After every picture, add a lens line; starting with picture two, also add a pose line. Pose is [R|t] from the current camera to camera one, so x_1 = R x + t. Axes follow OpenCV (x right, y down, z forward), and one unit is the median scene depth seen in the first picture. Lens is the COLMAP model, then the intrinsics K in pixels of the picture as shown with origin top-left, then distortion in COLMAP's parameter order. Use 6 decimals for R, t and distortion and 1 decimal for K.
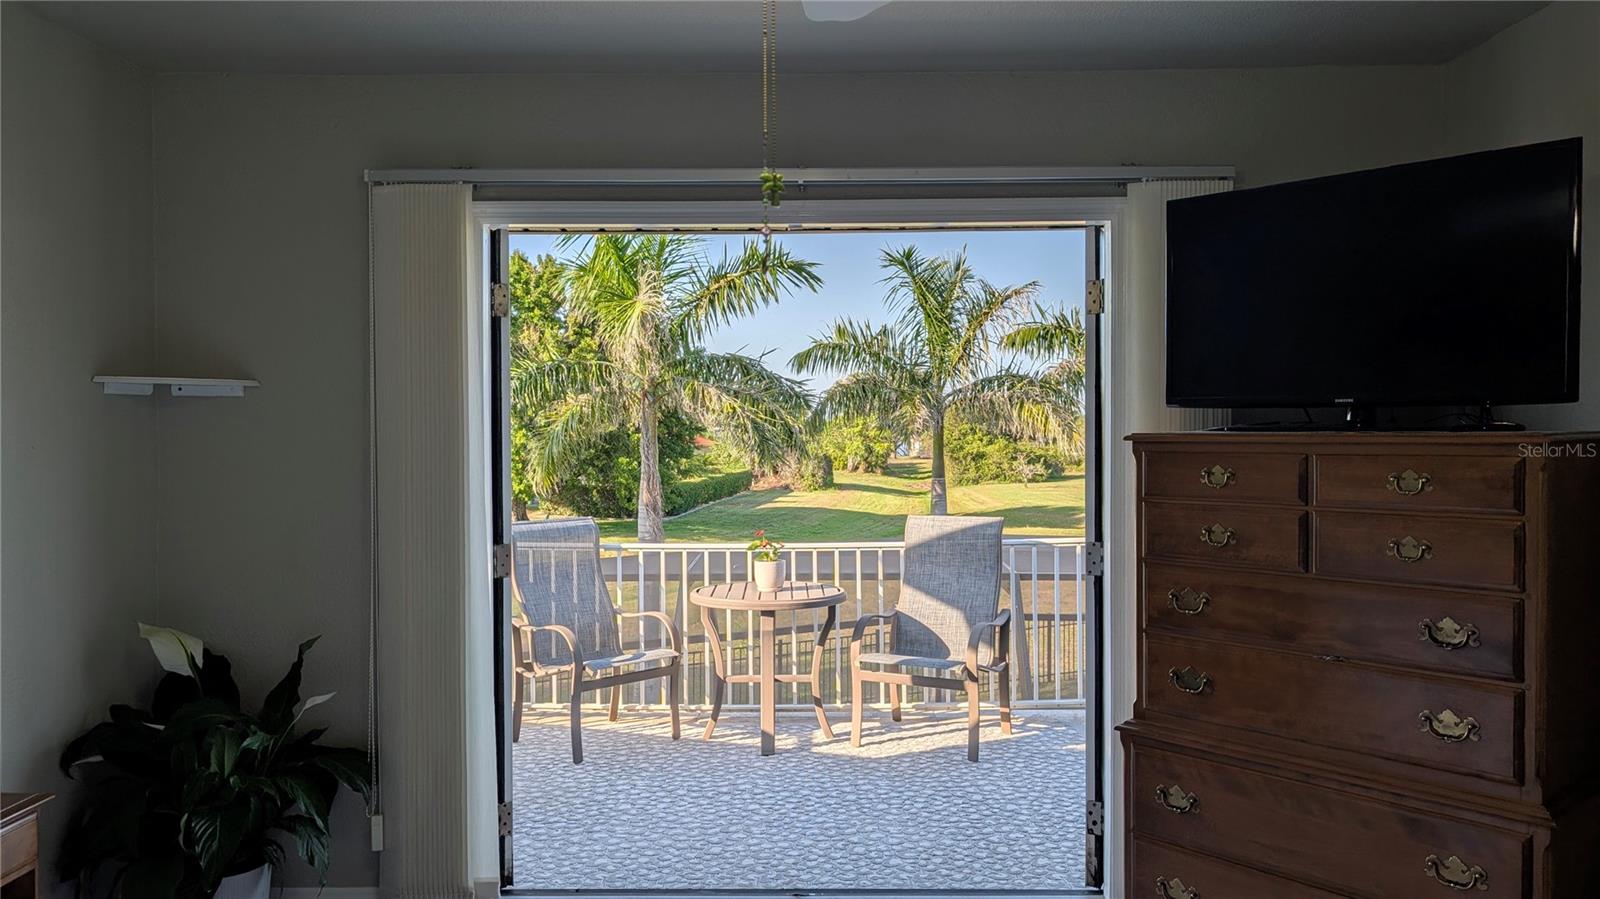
lens RADIAL K [[1159.5, 0, 798.4], [0, 1159.5, 438.6], [0, 0, 1]] dist [0.038236, -0.046161]
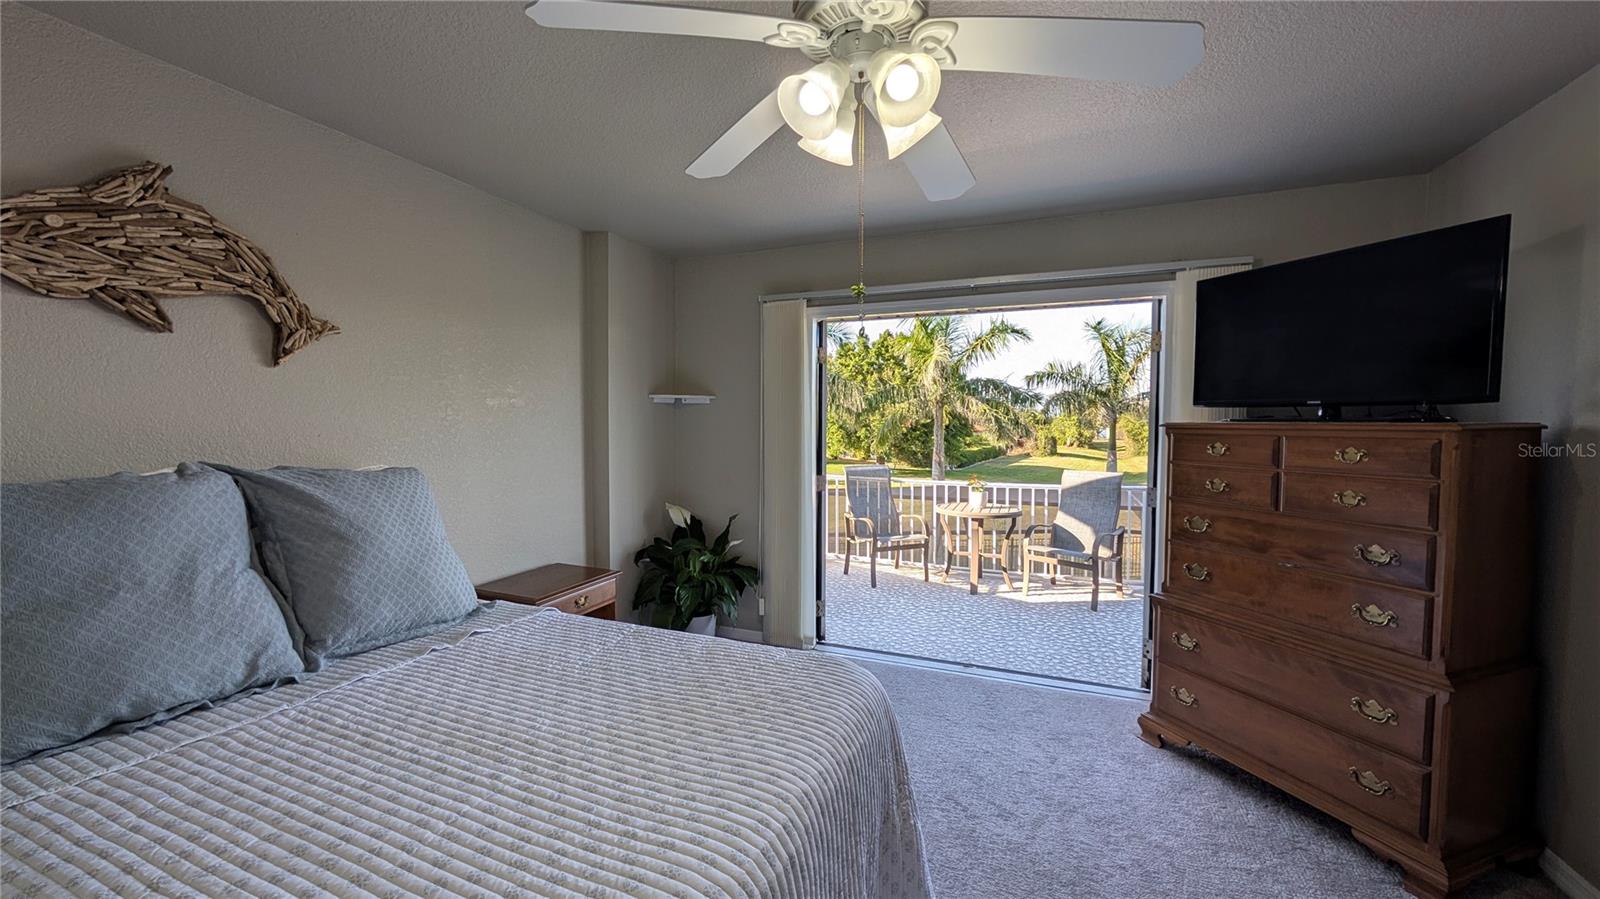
lens RADIAL K [[606.2, 0, 801.4], [0, 606.2, 445.3], [0, 0, 1]] dist [0.001831, 0.000967]
pose [[0.930896, 0.020424, -0.364714, 0.061560], [-0.008882, 0.999406, 0.033297, 0.001908], [0.365177, -0.027757, 0.930524, -0.001600]]
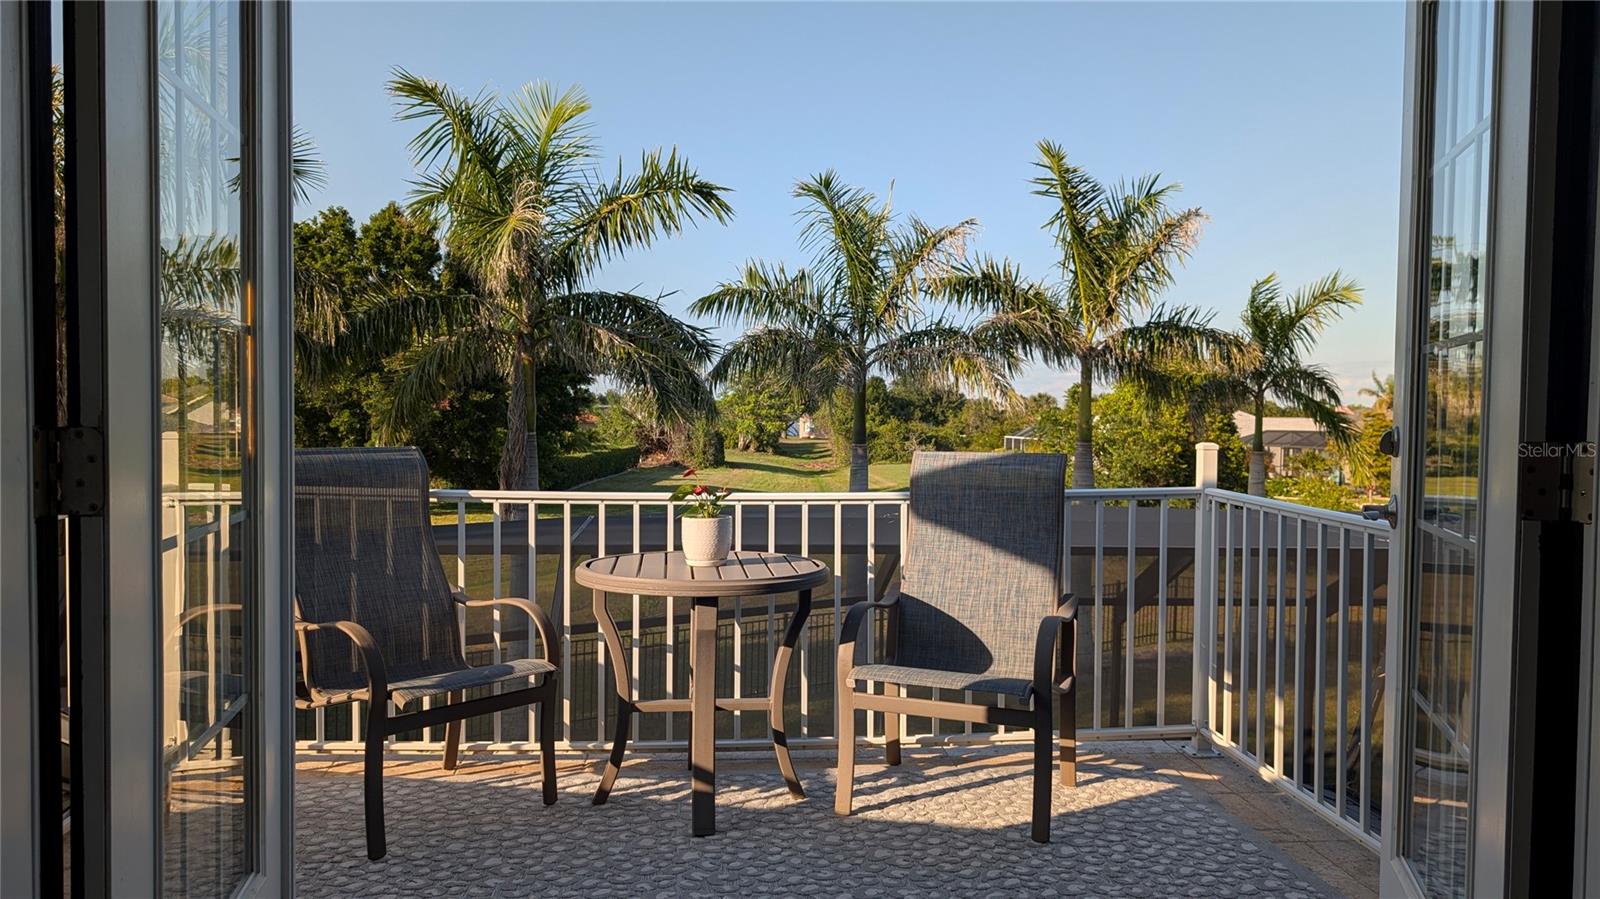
lens RADIAL K [[1159.5, 0, 799.9], [0, 1159.5, 477.1], [0, 0, 1]] dist [0.038236, -0.046161]
pose [[0.995055, 0.011256, 0.098682, -0.035662], [-0.016092, 0.998701, 0.048341, 0.052072], [-0.098010, -0.049690, 0.993944, 0.372566]]
